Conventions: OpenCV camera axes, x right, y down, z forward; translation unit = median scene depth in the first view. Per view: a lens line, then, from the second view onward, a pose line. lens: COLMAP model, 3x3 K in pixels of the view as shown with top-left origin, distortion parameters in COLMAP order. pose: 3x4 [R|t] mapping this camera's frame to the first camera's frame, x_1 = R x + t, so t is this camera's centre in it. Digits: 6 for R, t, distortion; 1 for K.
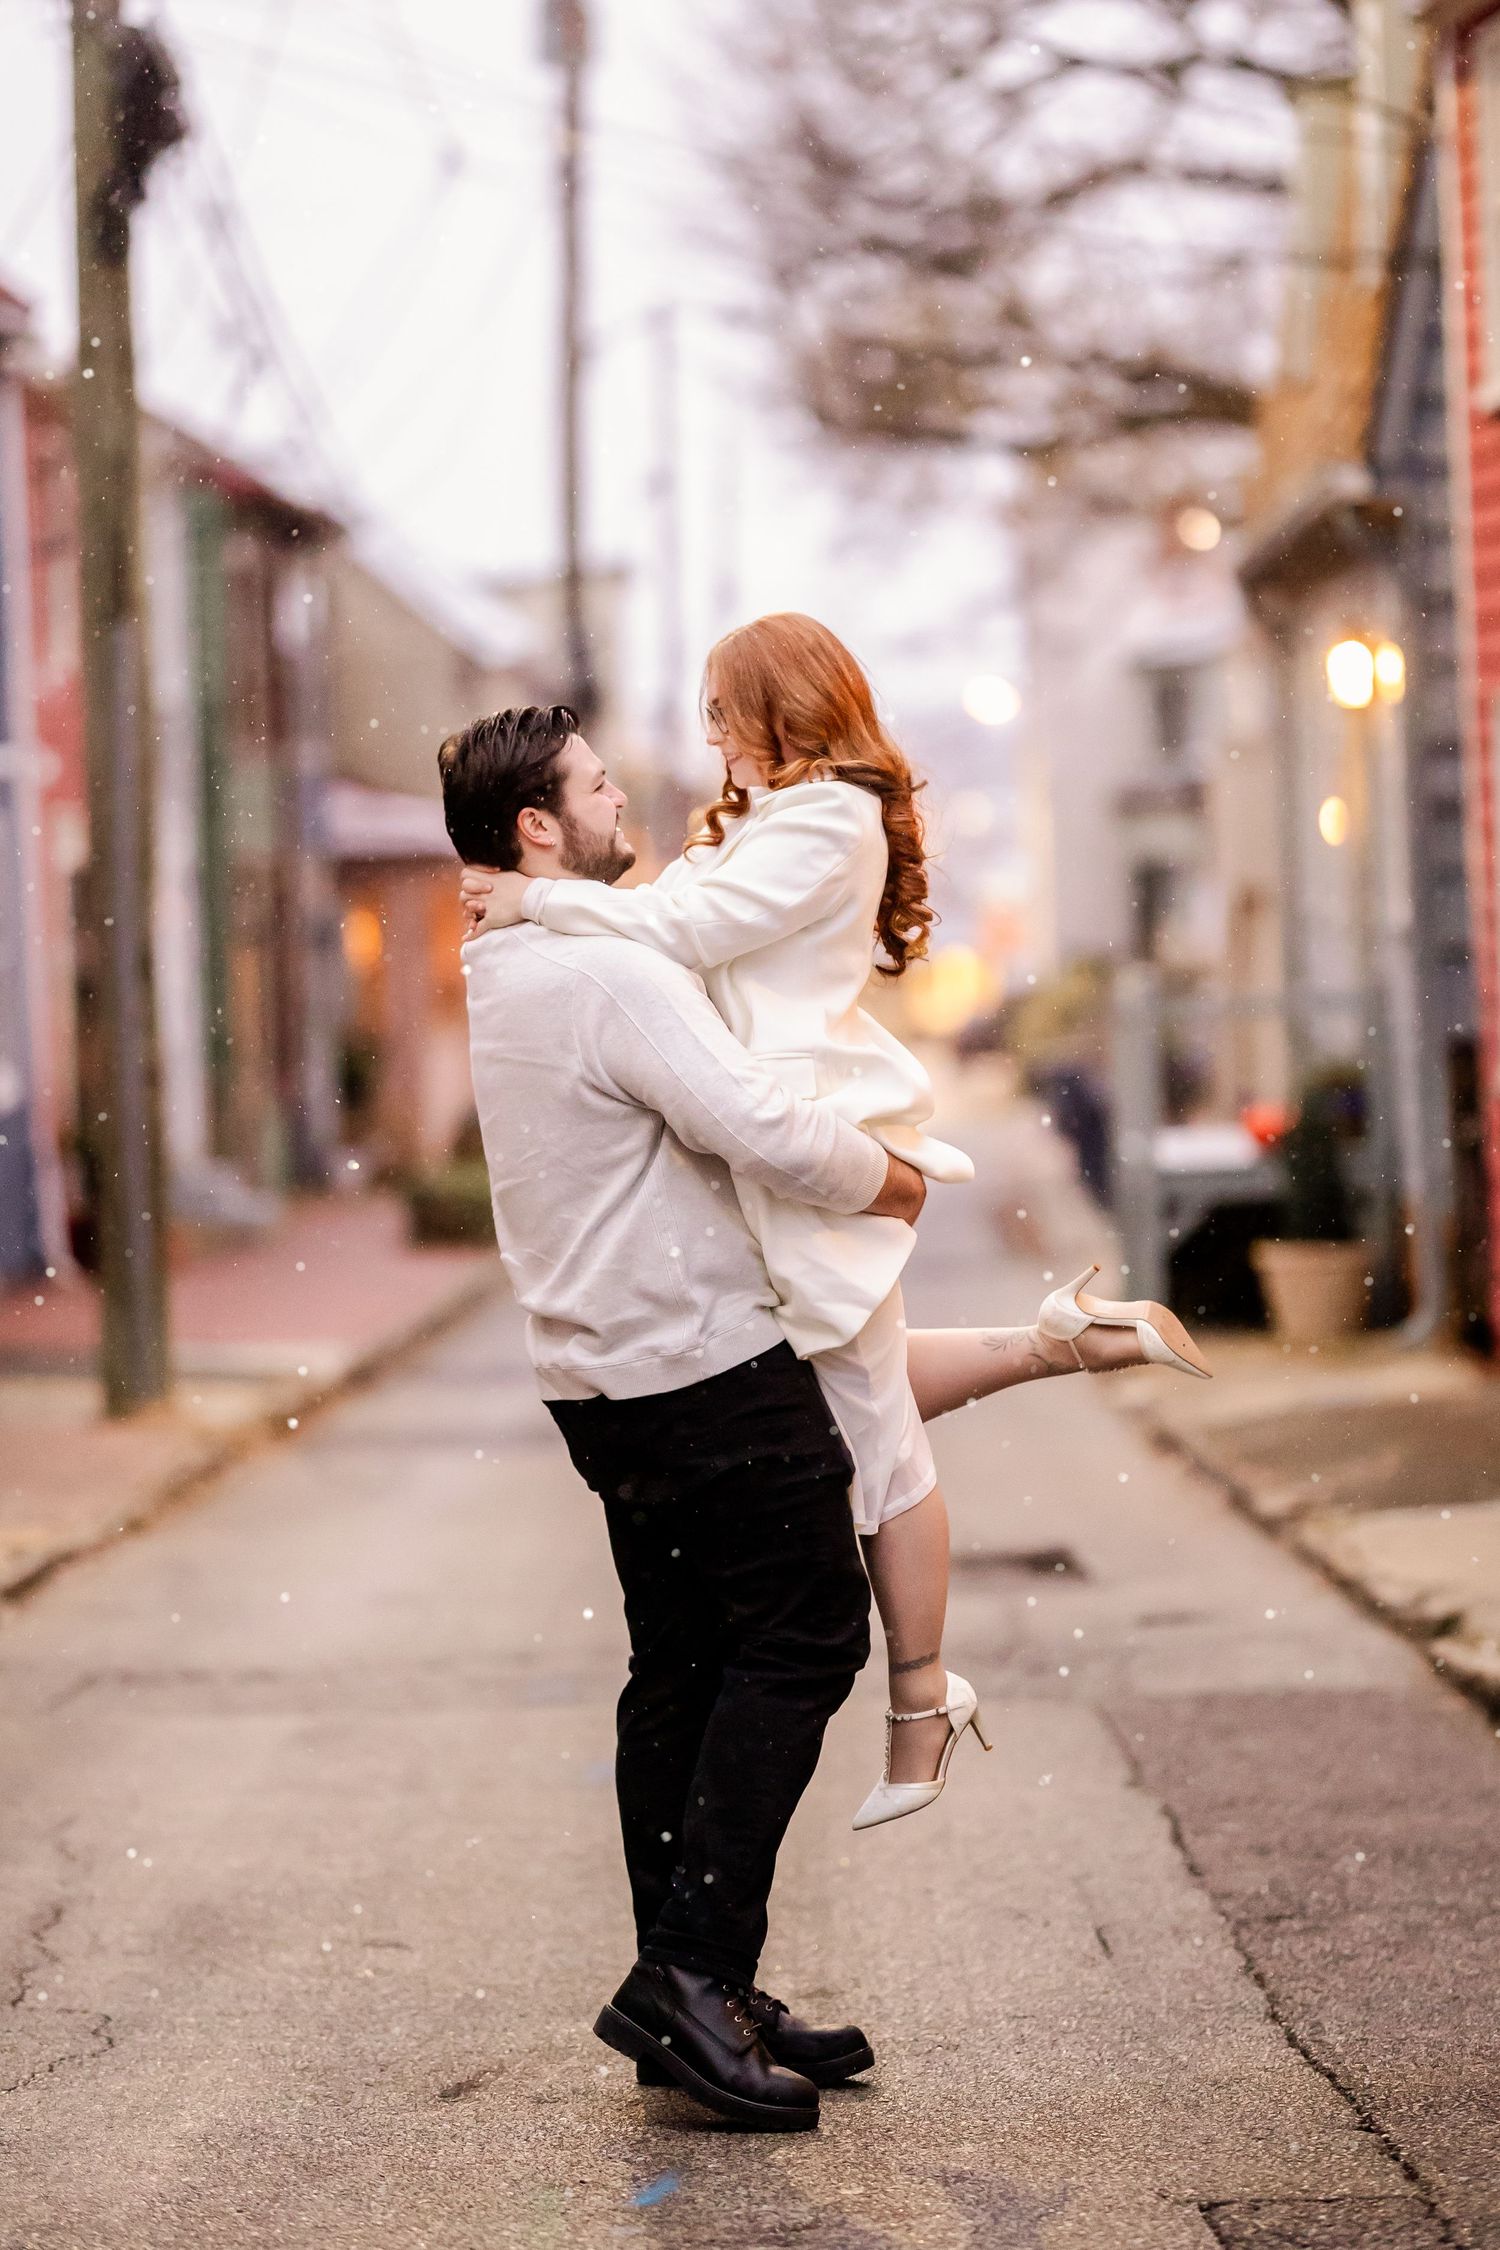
lens RADIAL K [[6339.8, 0, 749.4], [0, 6339.8, 837.3], [0, 0, 1]] dist [0.007176, 0.344400]
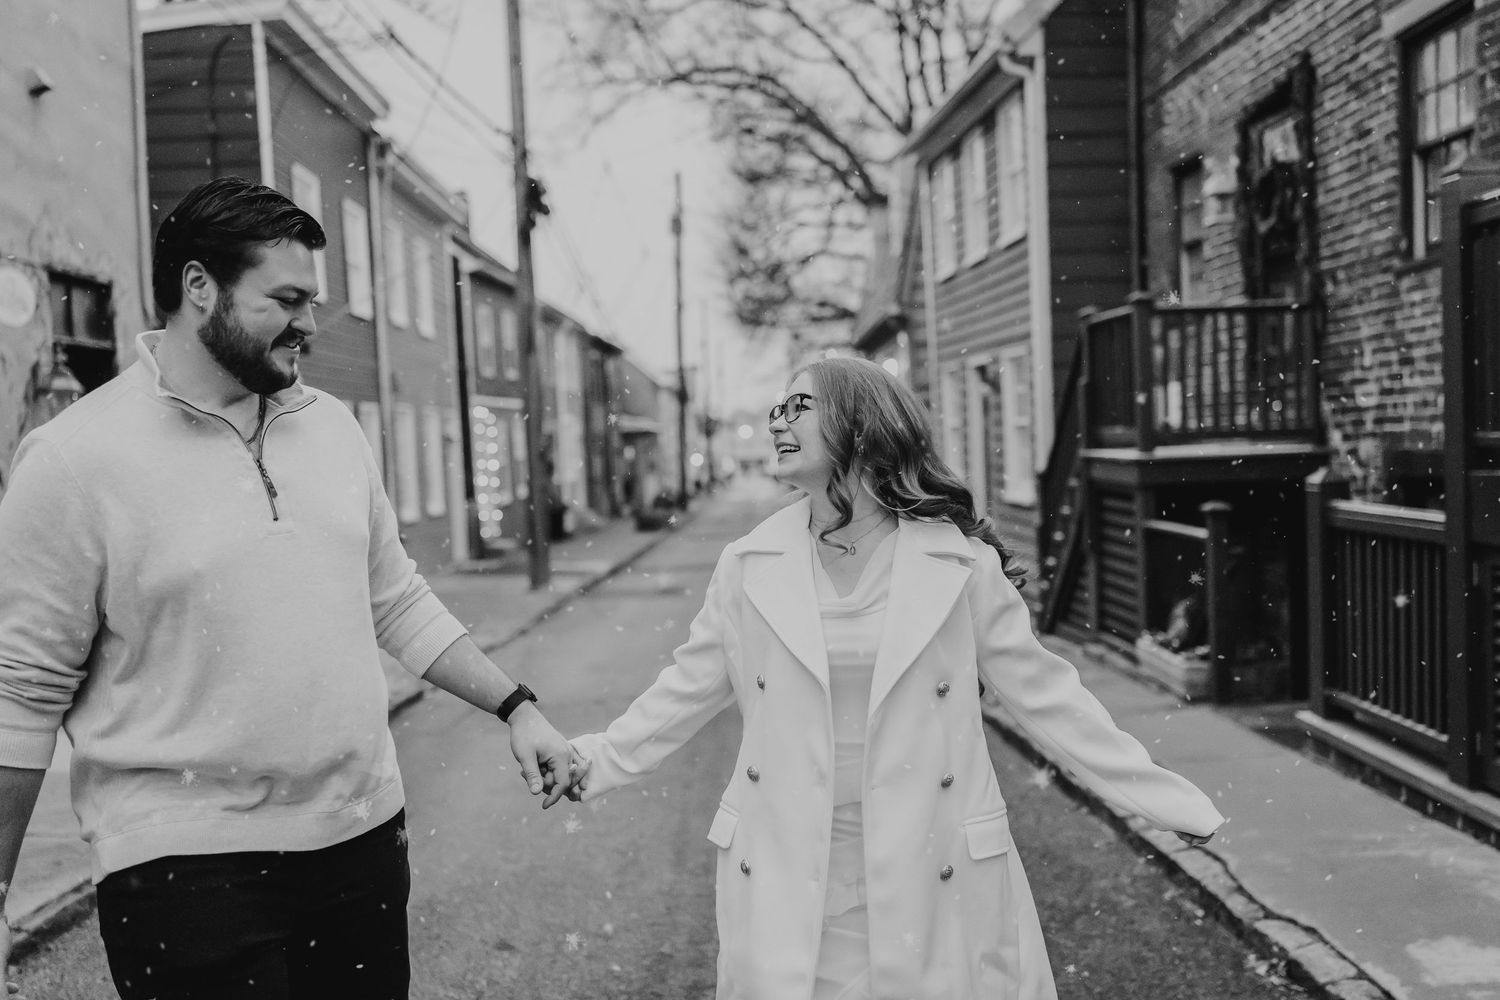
lens RADIAL K [[1377.7, 0, 750.0], [0, 1377.7, 500.0], [0, 0, 1]] dist [0.018259, 0.009148]
pose [[0.999796, -0.014143, 0.014400, 0.004862], [0.013430, 0.998734, 0.048484, 0.008777], [-0.015068, -0.048281, 0.998720, 0.239992]]
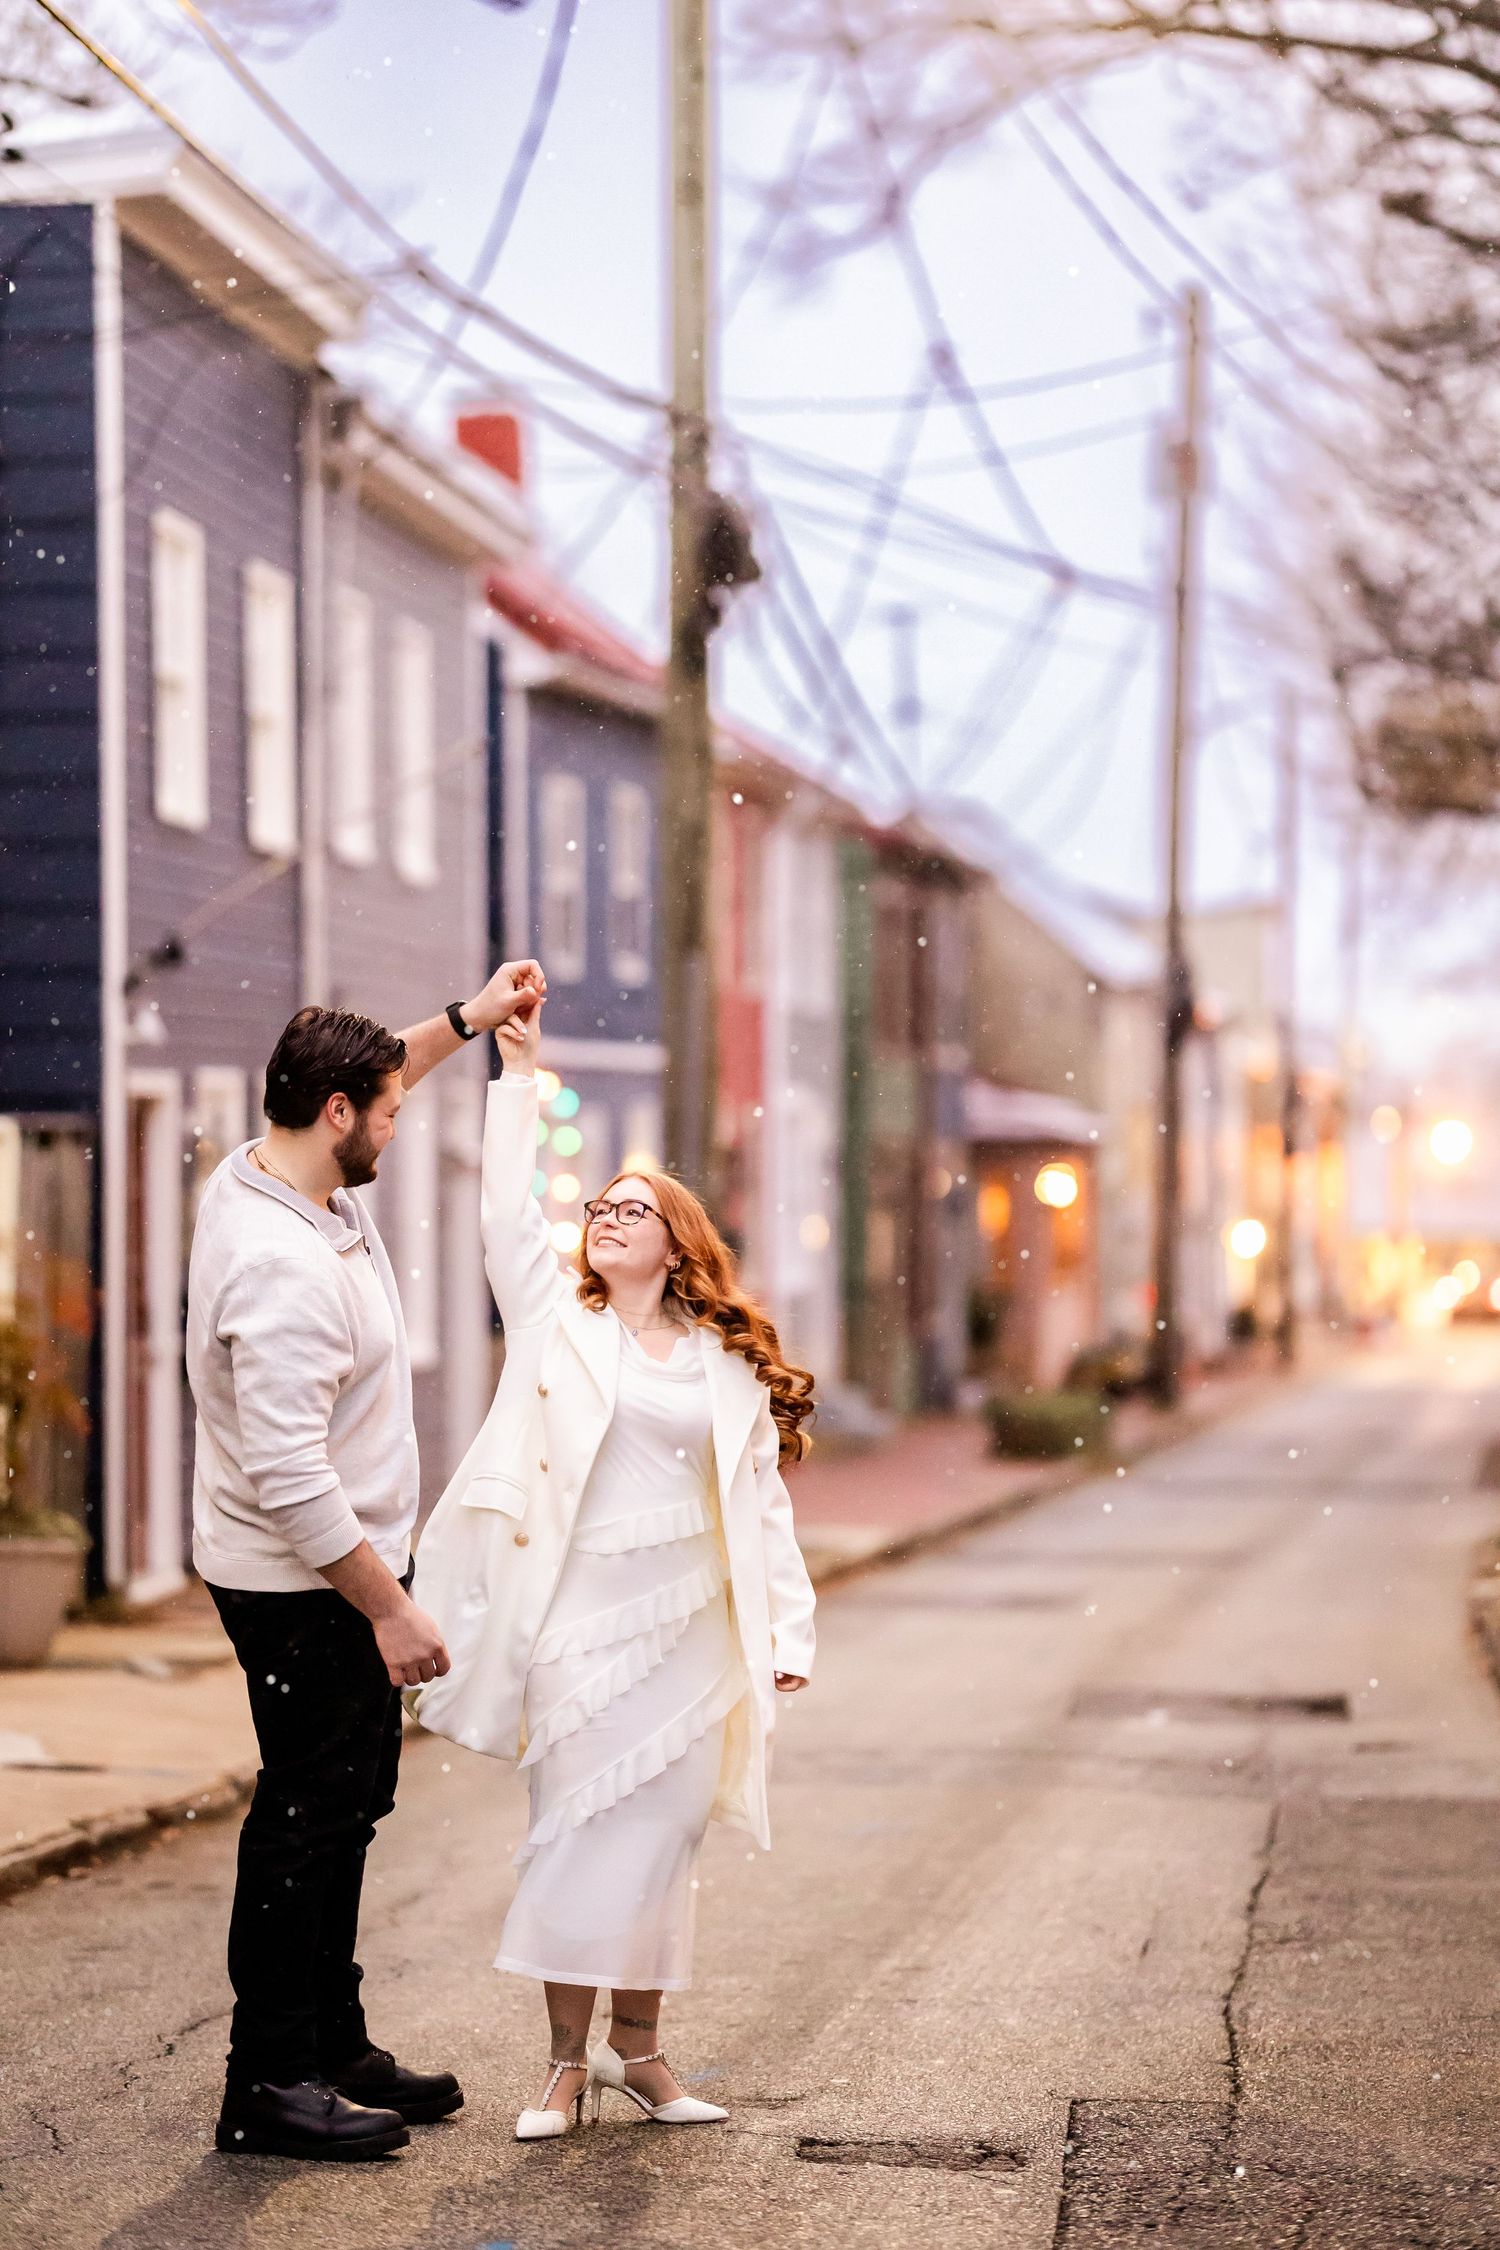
lens RADIAL K [[5374.3, 0, 757.3], [0, 5374.3, 1087.5], [0, 0, 1]] dist [0.070666, 0.153763]
pose [[0.991745, 0.025669, -0.125633, 0.046404], [-0.026509, 0.999636, -0.005018, -0.001850], [0.125458, 0.008306, 0.992064, -0.069835]]
